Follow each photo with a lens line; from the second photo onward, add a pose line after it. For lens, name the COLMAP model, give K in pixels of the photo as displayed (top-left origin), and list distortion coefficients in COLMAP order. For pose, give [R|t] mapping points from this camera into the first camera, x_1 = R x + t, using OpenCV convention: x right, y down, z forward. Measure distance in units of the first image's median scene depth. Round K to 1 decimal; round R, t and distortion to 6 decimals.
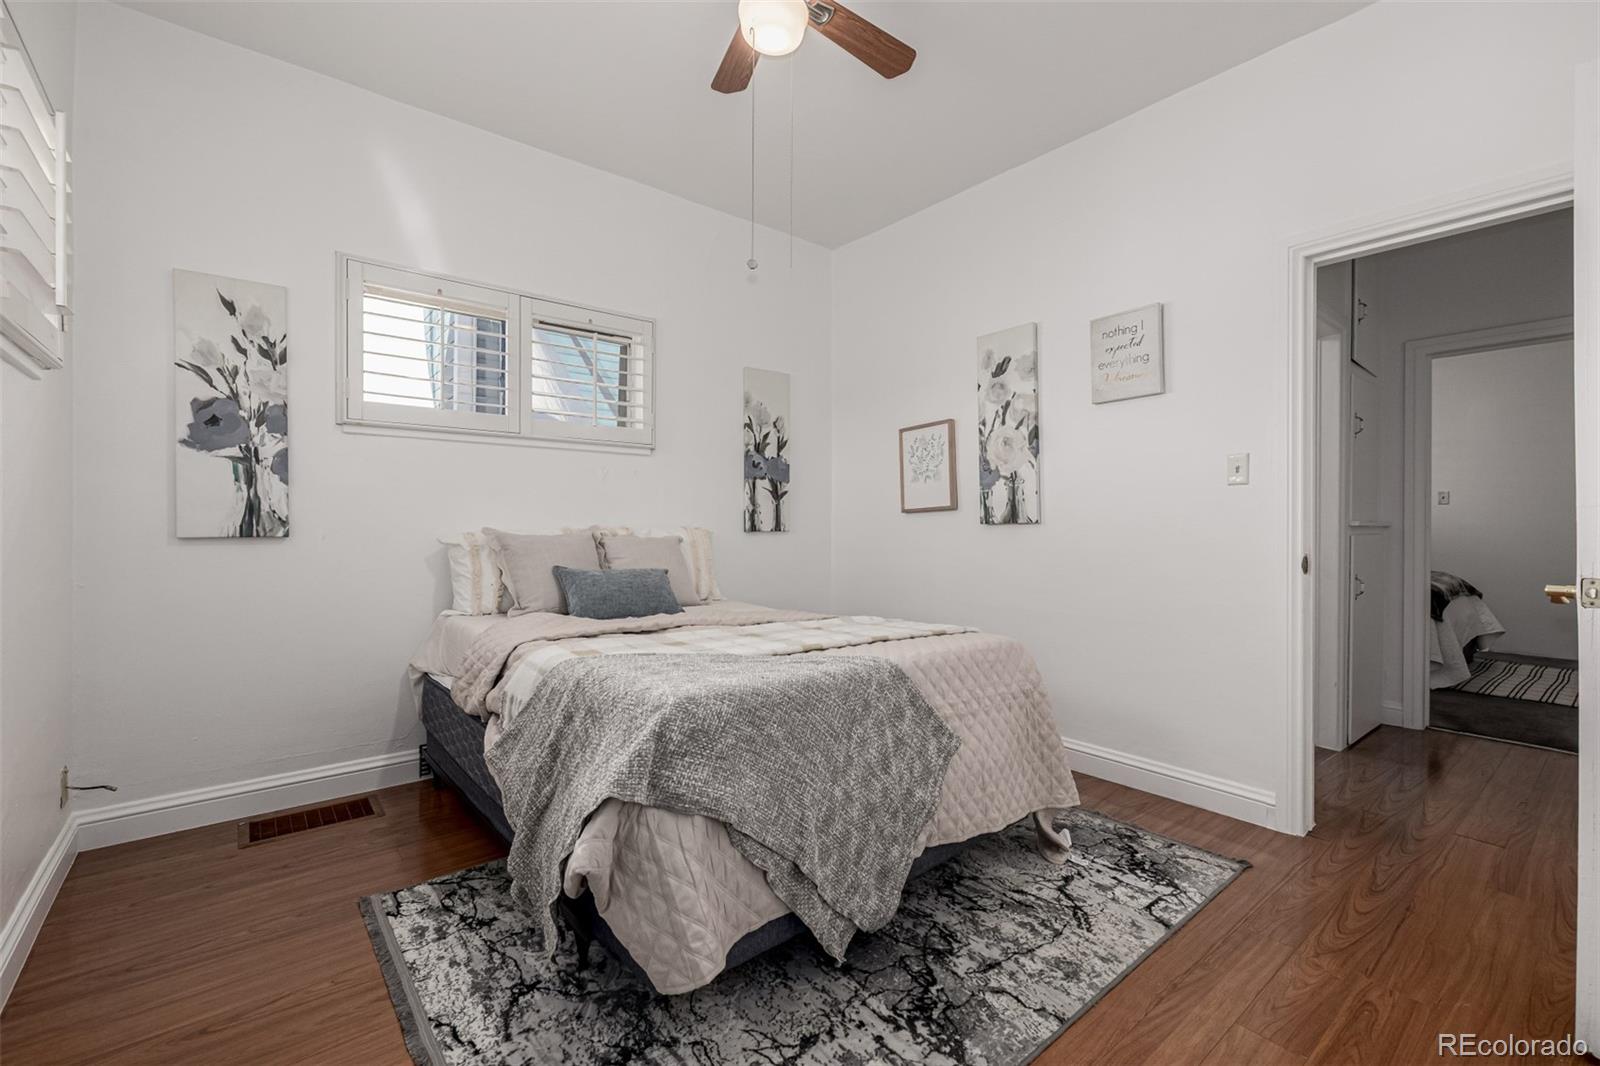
lens RADIAL K [[676.6, 0, 806.8], [0, 676.6, 525.8], [0, 0, 1]] dist [0.002472, 0.000189]
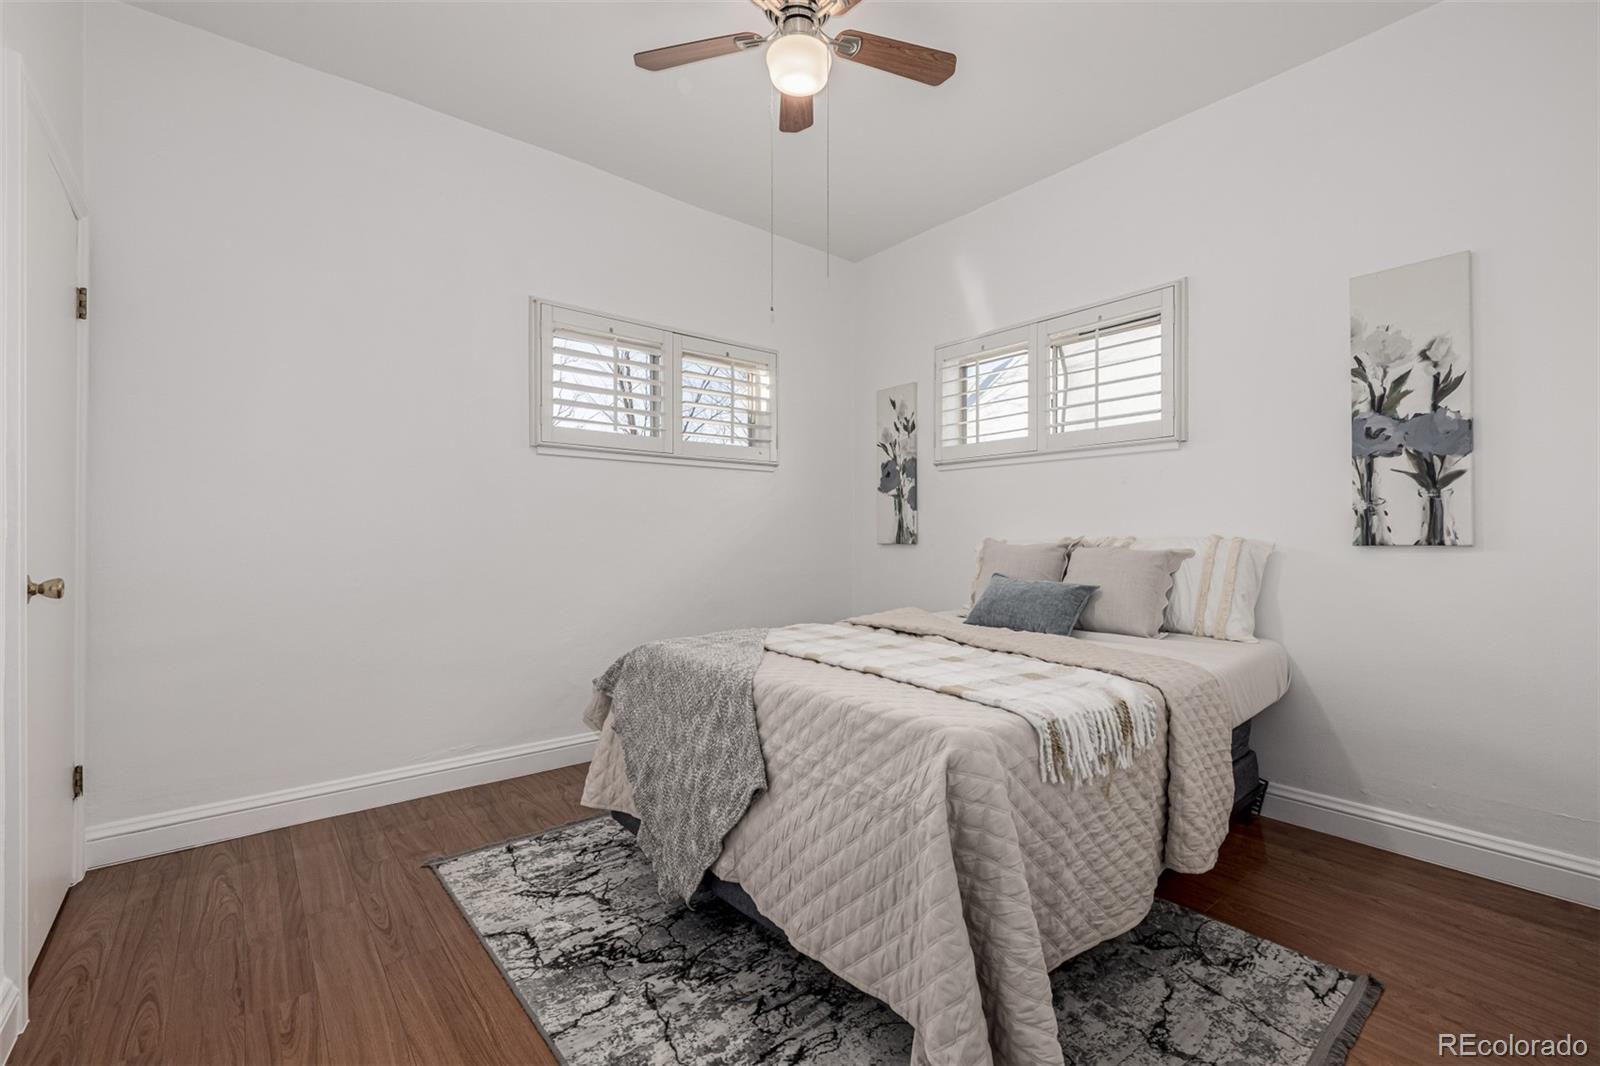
lens RADIAL K [[676.6, 0, 806.8], [0, 676.6, 525.8], [0, 0, 1]] dist [0.002472, 0.000189]
pose [[0.025682, -0.027874, -0.999281, 0.753991], [-0.011904, 0.999532, -0.028187, 0.019854], [0.999599, 0.012619, 0.025338, 0.734472]]
